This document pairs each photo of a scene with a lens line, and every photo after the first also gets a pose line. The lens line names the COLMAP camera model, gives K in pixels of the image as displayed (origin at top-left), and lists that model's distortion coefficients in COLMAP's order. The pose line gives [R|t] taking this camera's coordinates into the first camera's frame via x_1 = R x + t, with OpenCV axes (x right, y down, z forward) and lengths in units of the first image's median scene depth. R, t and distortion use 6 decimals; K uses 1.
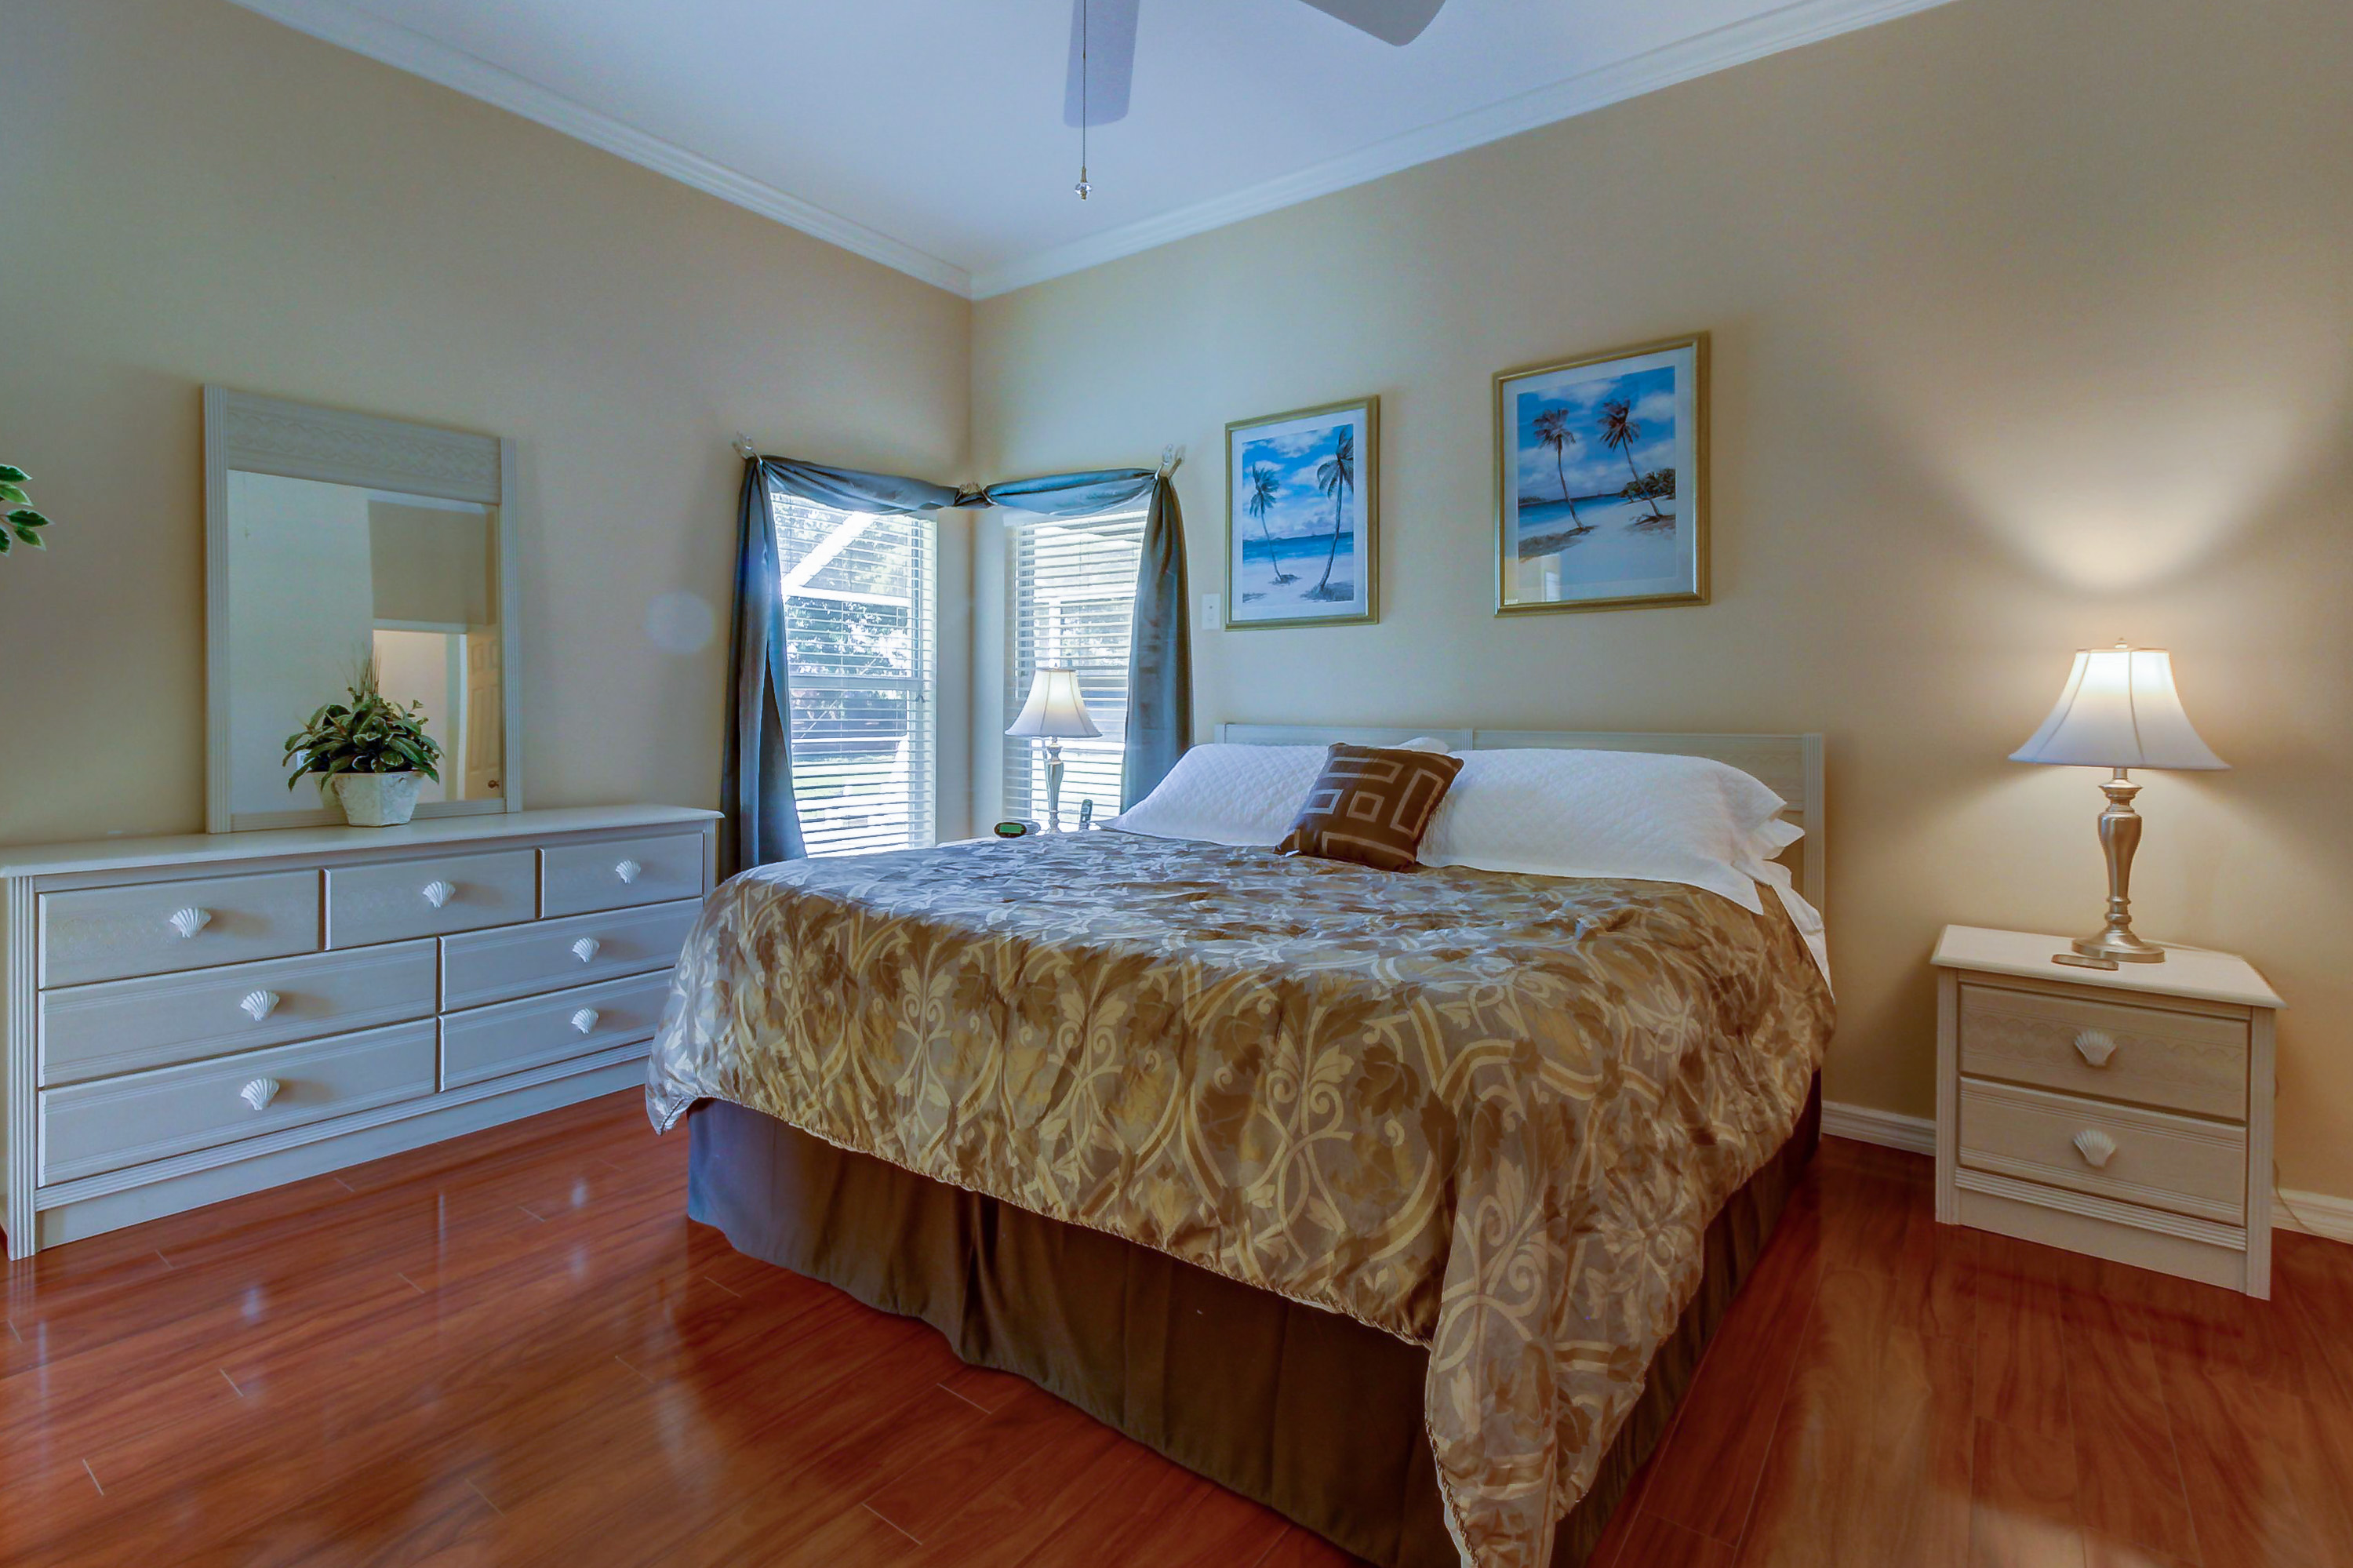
lens RADIAL K [[1104.5, 0, 1134.1], [0, 1104.5, 718.3], [0, 0, 1]] dist [0.013481, -0.002118]
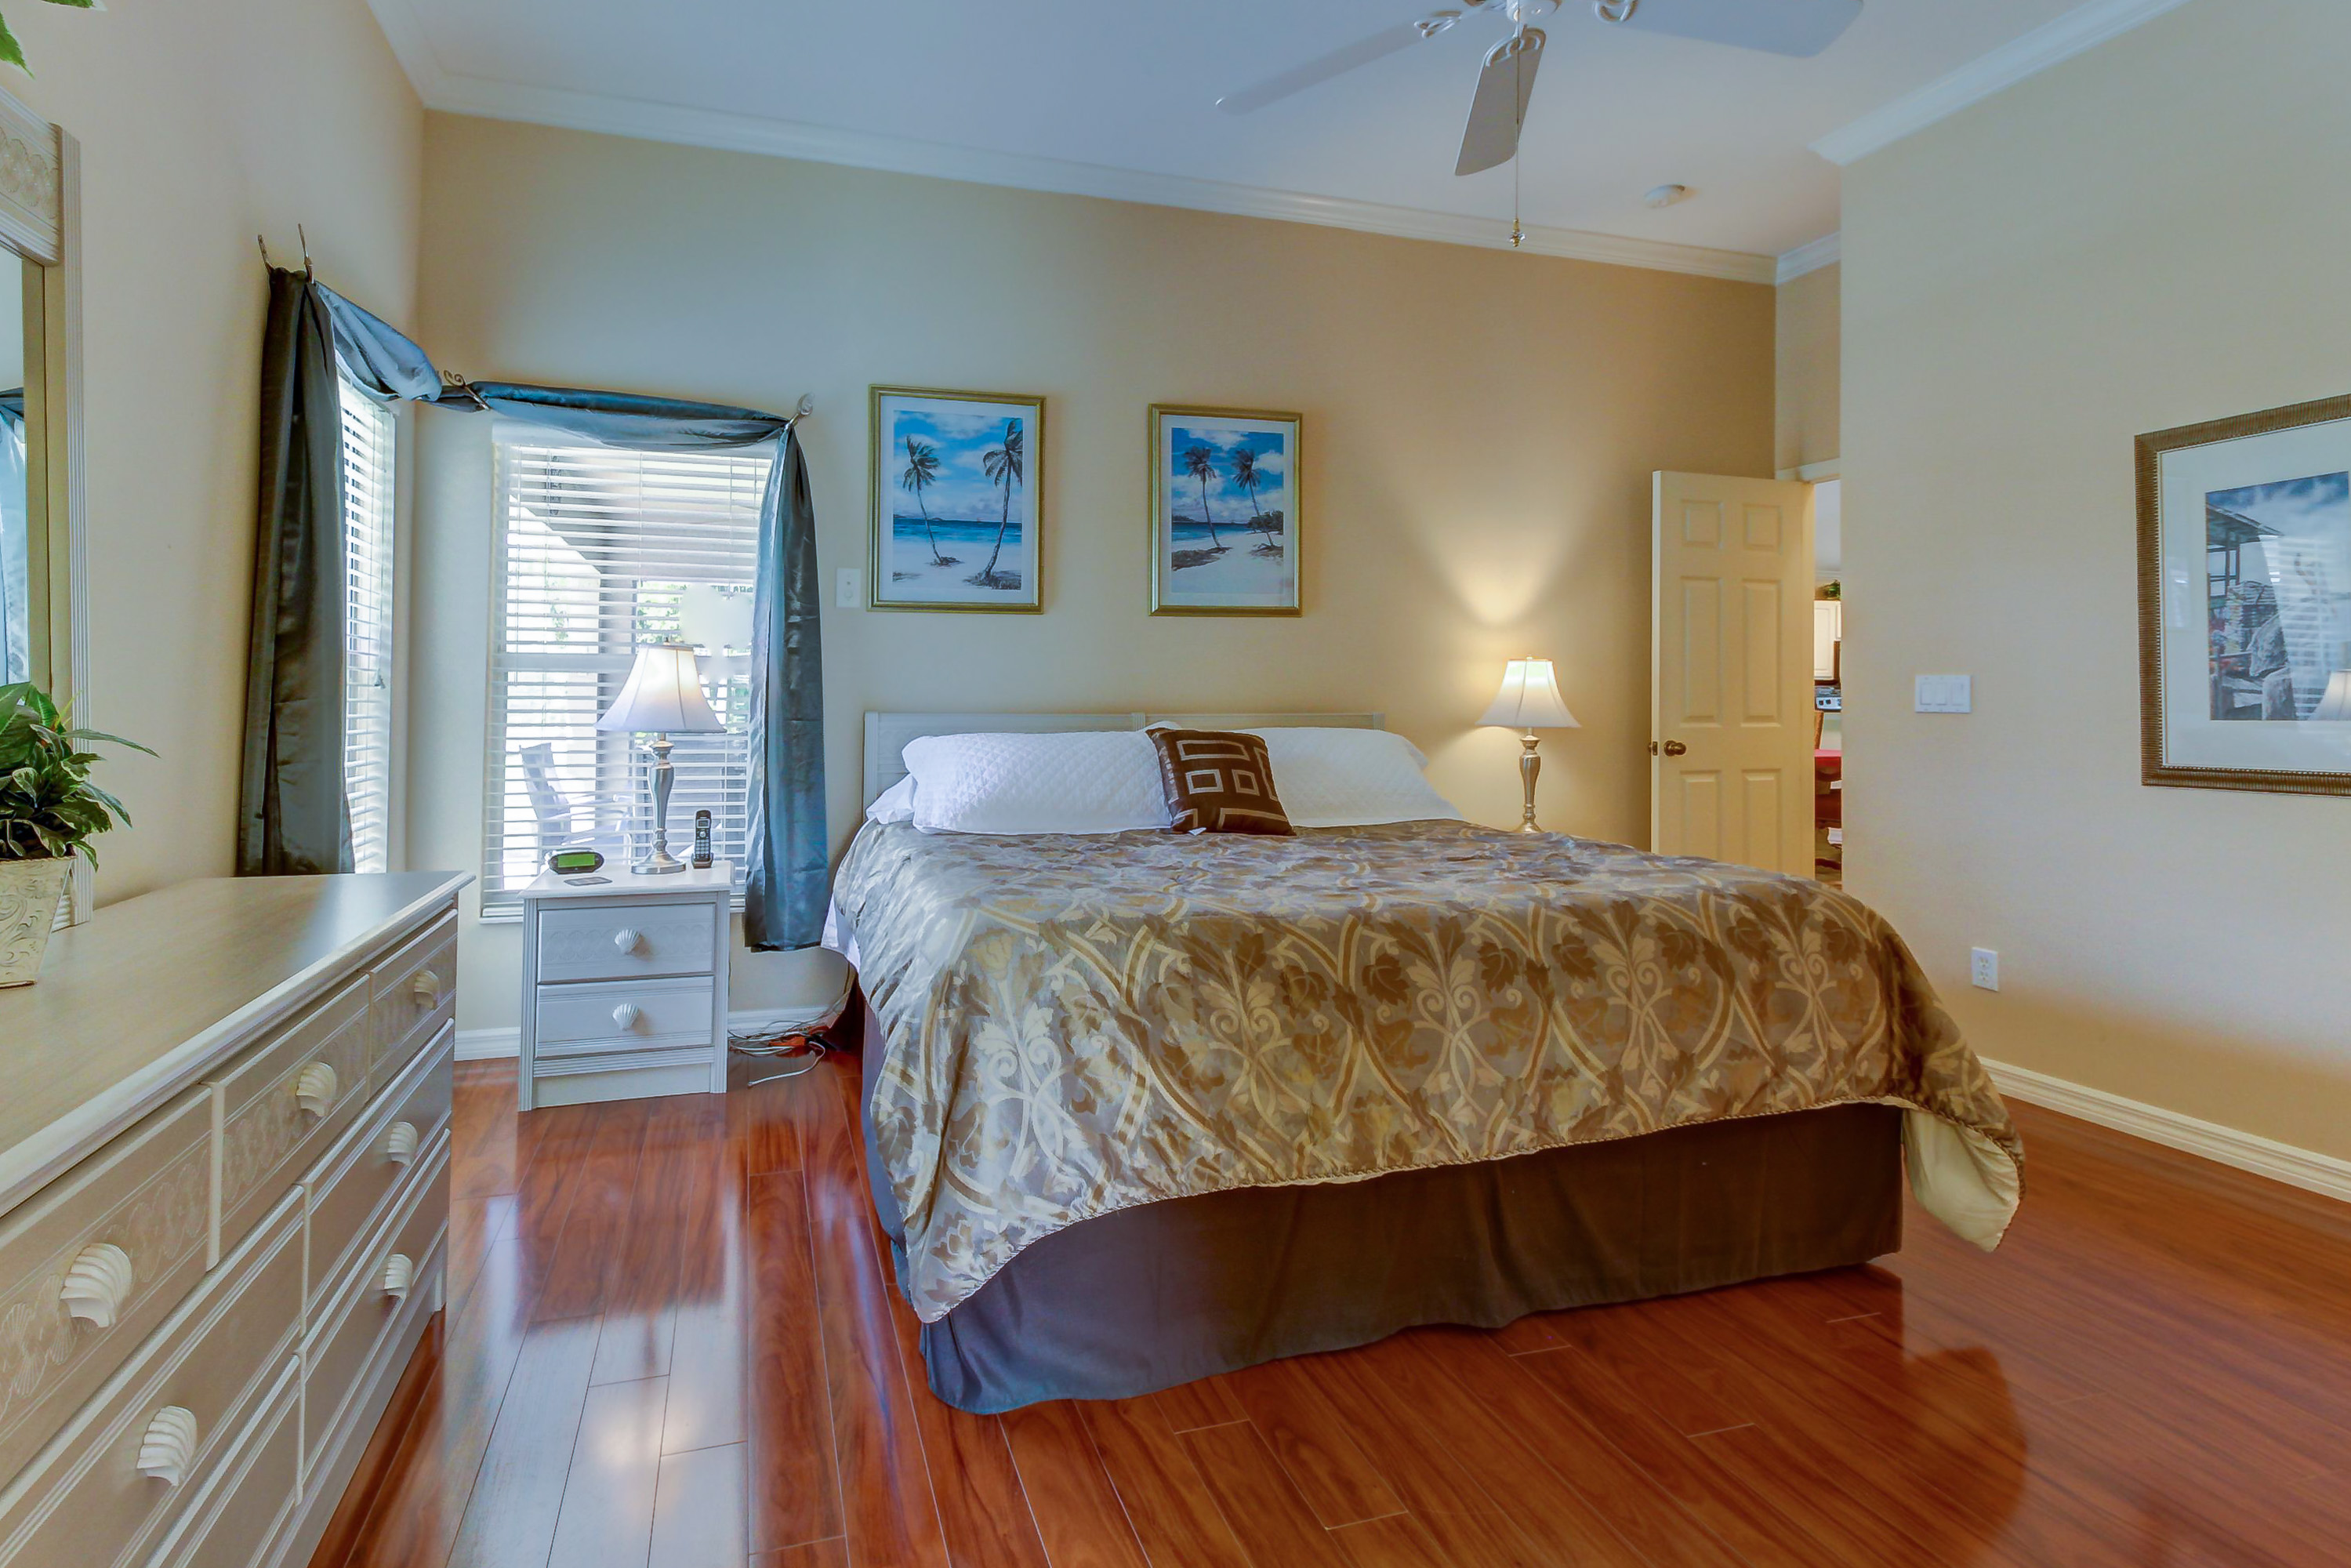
lens RADIAL K [[1103.6, 0, 1132.6], [0, 1103.6, 689.6], [0, 0, 1]] dist [0.013481, -0.002118]
pose [[0.603732, 0.000981, 0.797187, -0.612391], [0.008003, 0.999941, -0.007292, -0.006353], [-0.797147, 0.010782, 0.603688, 0.329094]]
